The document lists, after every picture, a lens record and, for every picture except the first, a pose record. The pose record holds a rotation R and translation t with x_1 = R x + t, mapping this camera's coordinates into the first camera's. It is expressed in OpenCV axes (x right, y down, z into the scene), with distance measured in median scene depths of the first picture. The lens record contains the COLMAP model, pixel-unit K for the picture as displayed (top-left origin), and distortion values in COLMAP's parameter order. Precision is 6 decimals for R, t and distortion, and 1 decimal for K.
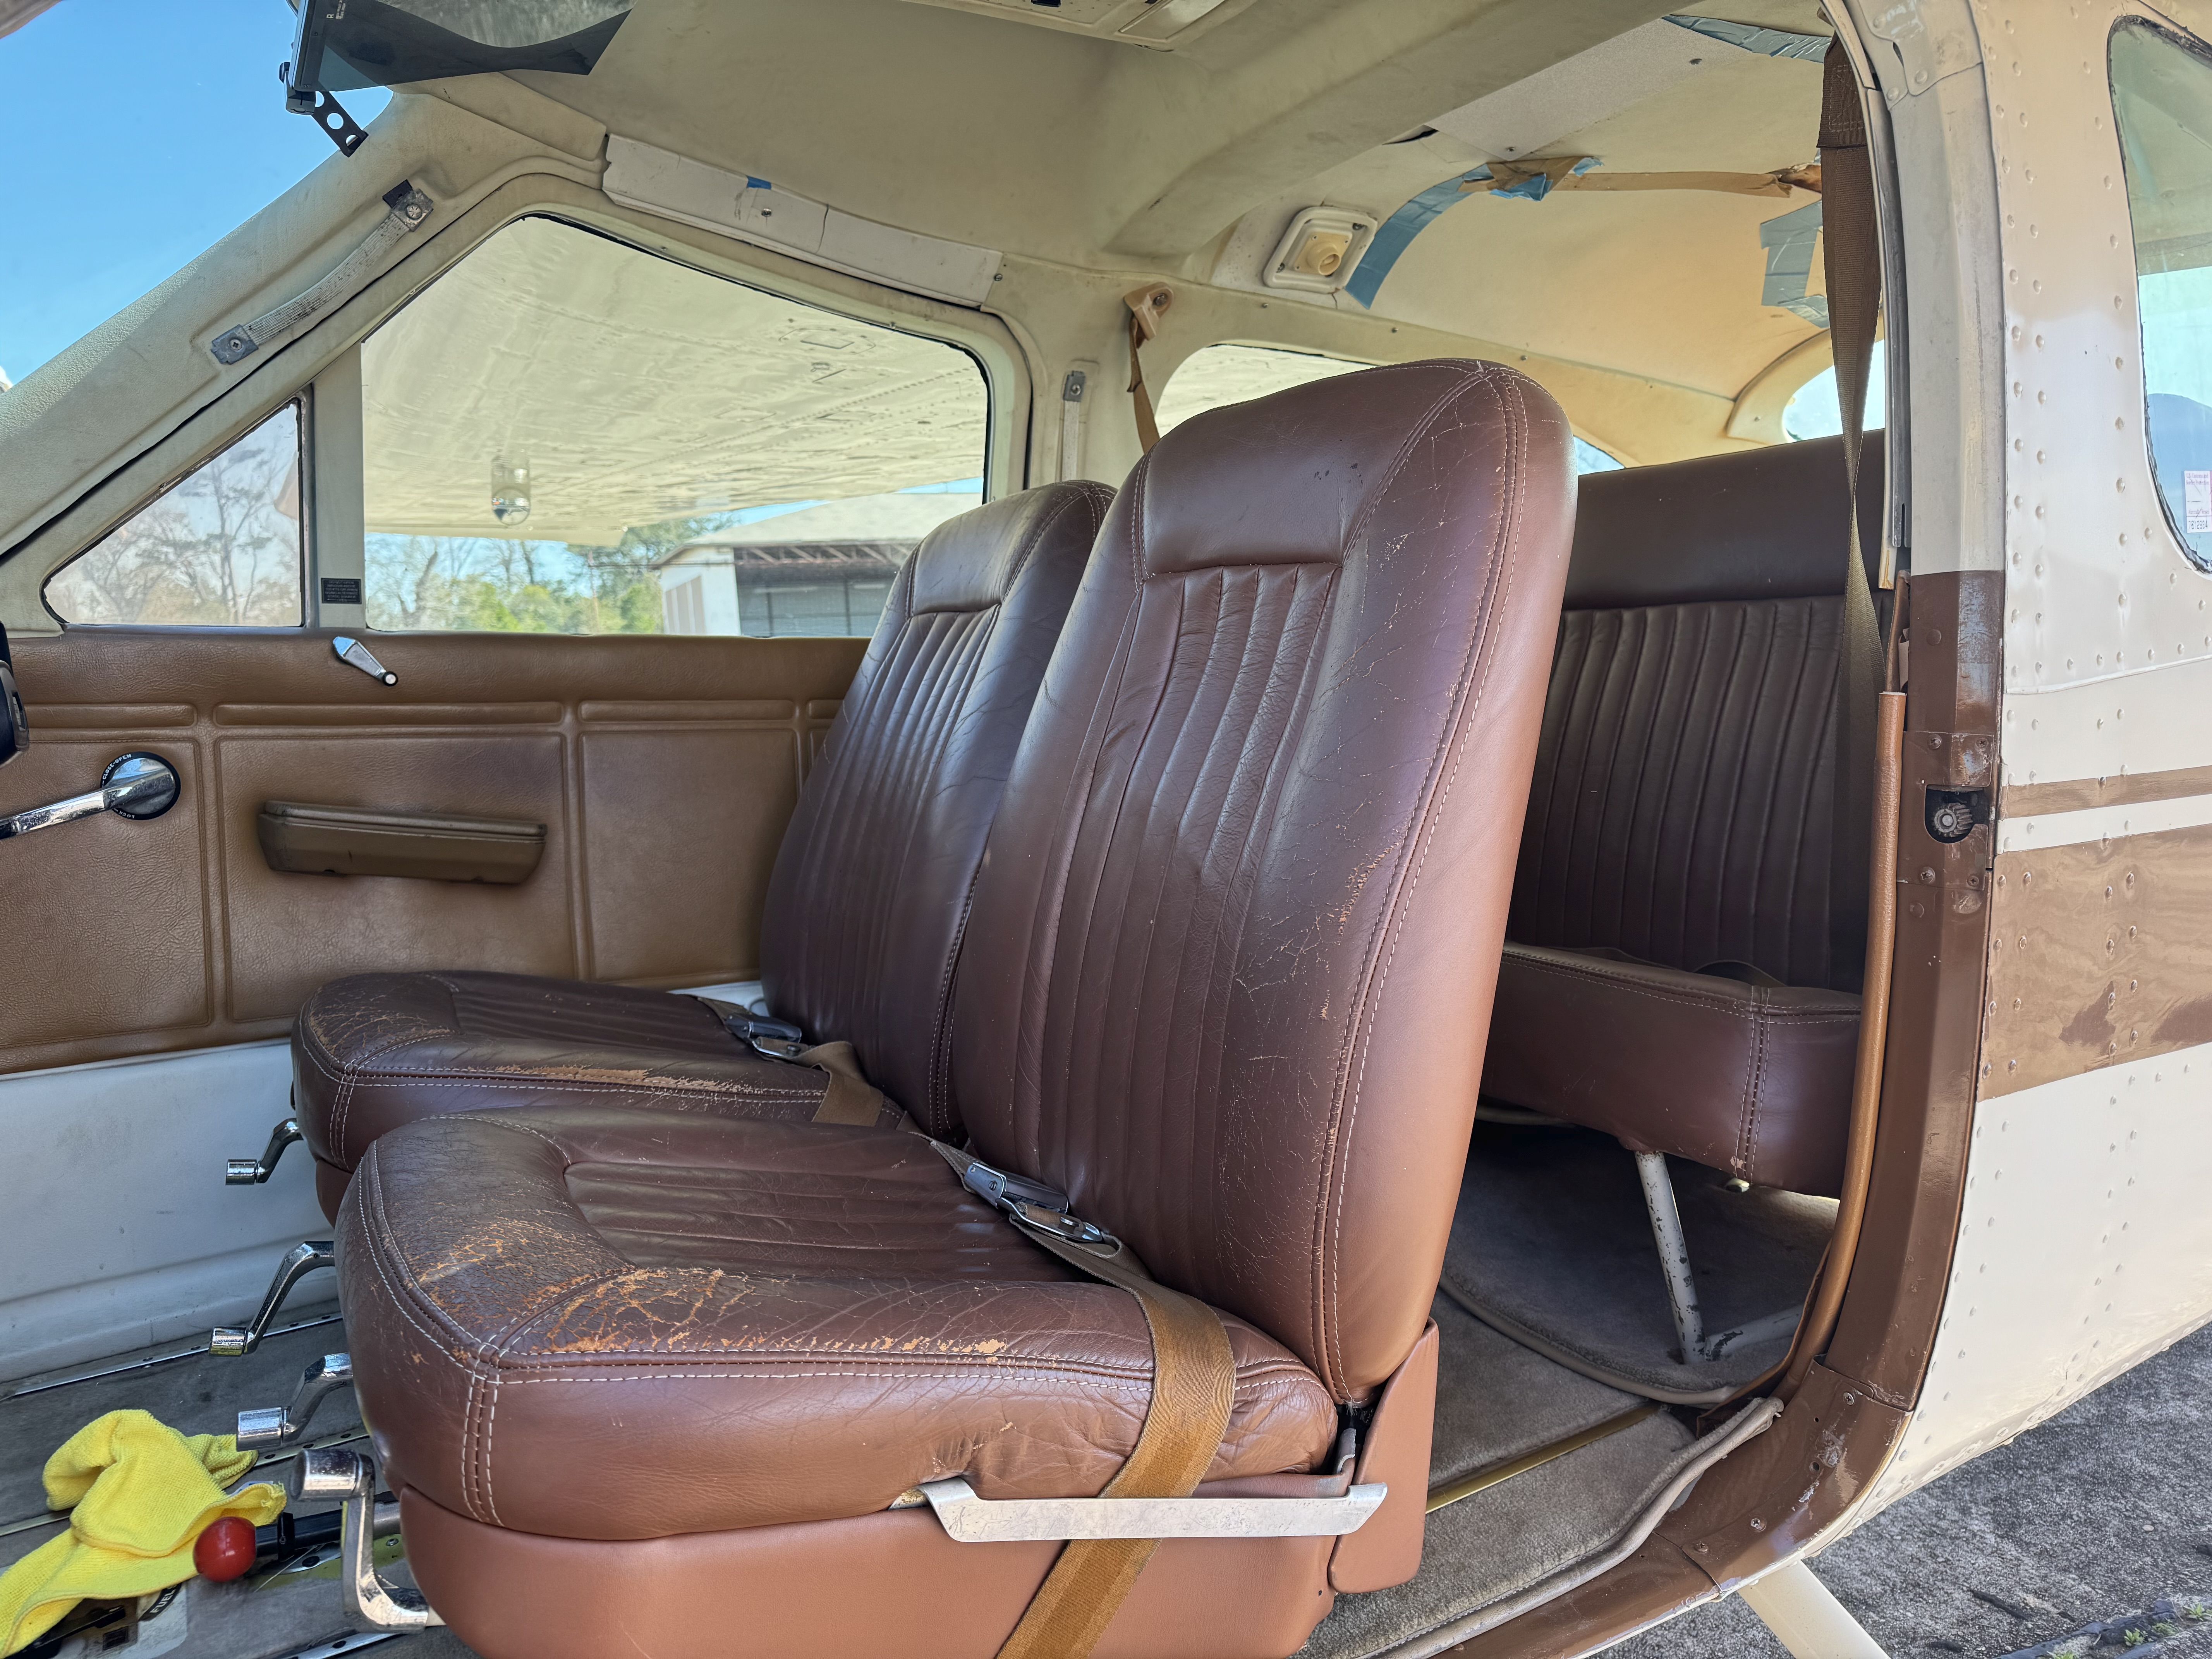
lens RADIAL K [[1600.6, 0, 1106.0], [0, 1600.6, 829.5], [0, 0, 1]] dist [-0.004171, -0.002895]
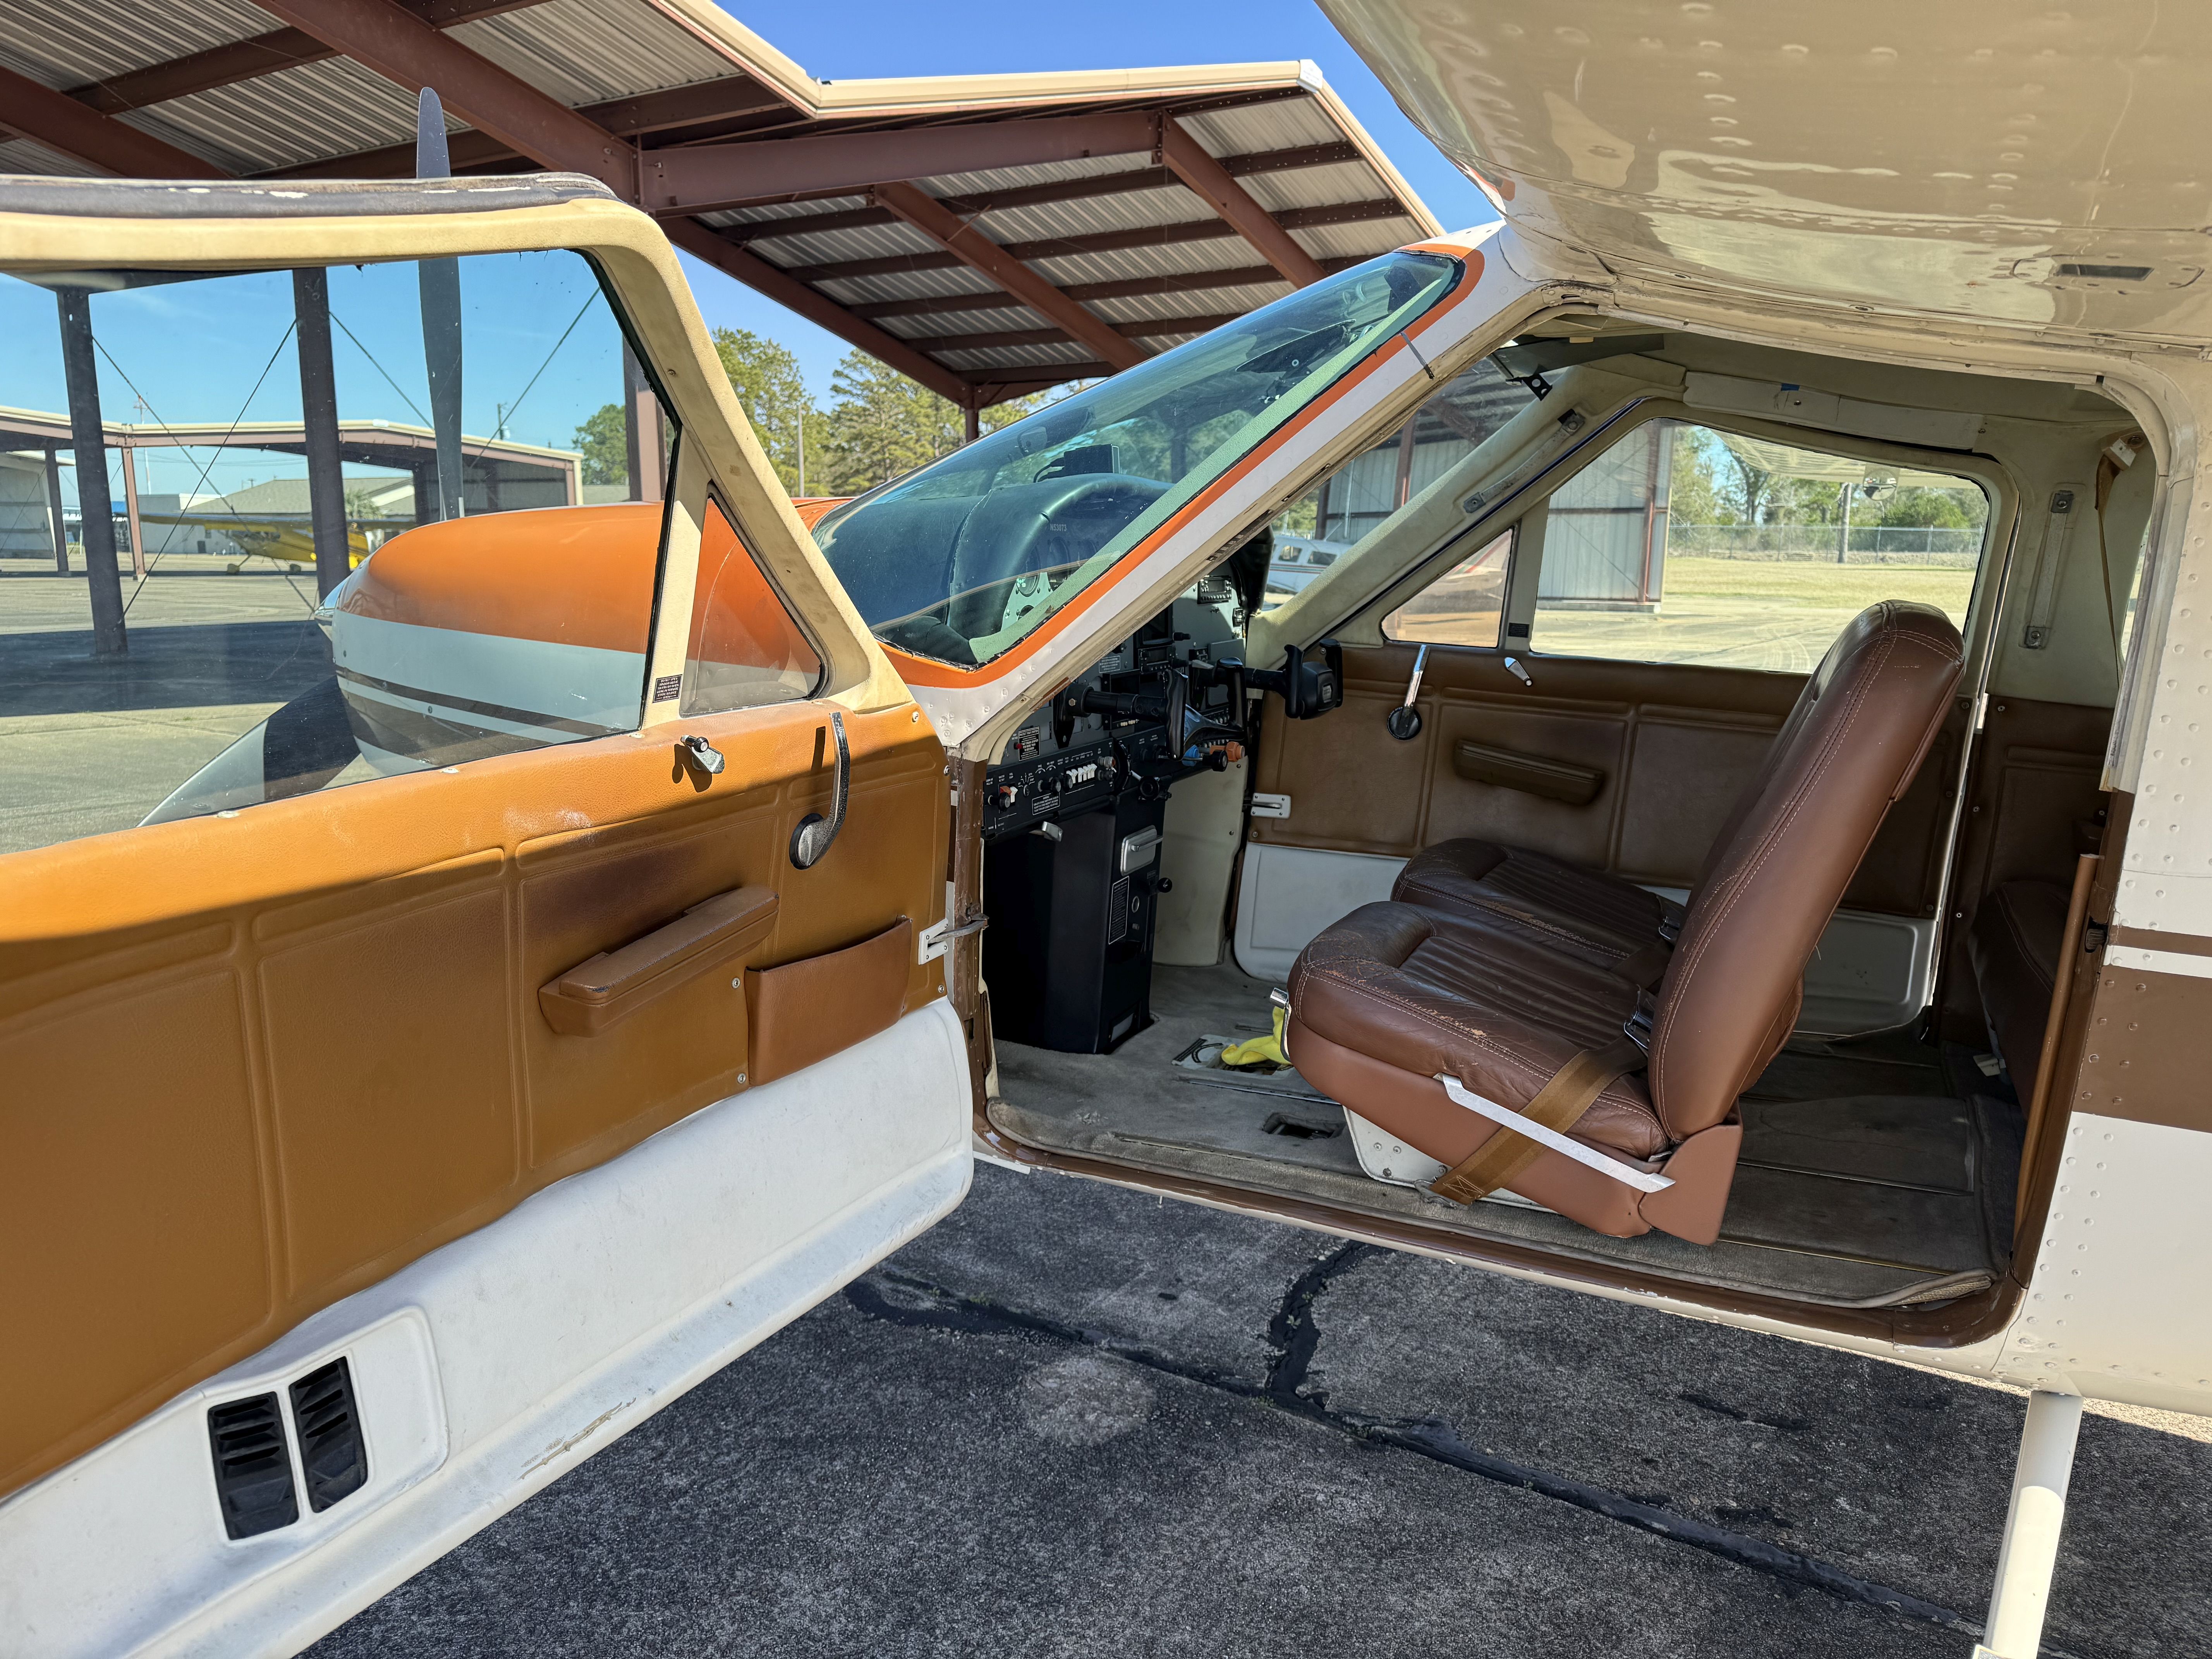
lens RADIAL K [[1551.4, 0, 1106.0], [0, 1551.4, 829.5], [0, 0, 1]] dist [0.034290, -0.036908]
pose [[0.587991, 0.198996, -0.784007, 0.723444], [-0.132862, 0.979861, 0.149064, -0.135033], [0.797881, 0.016516, 0.602589, -0.465747]]
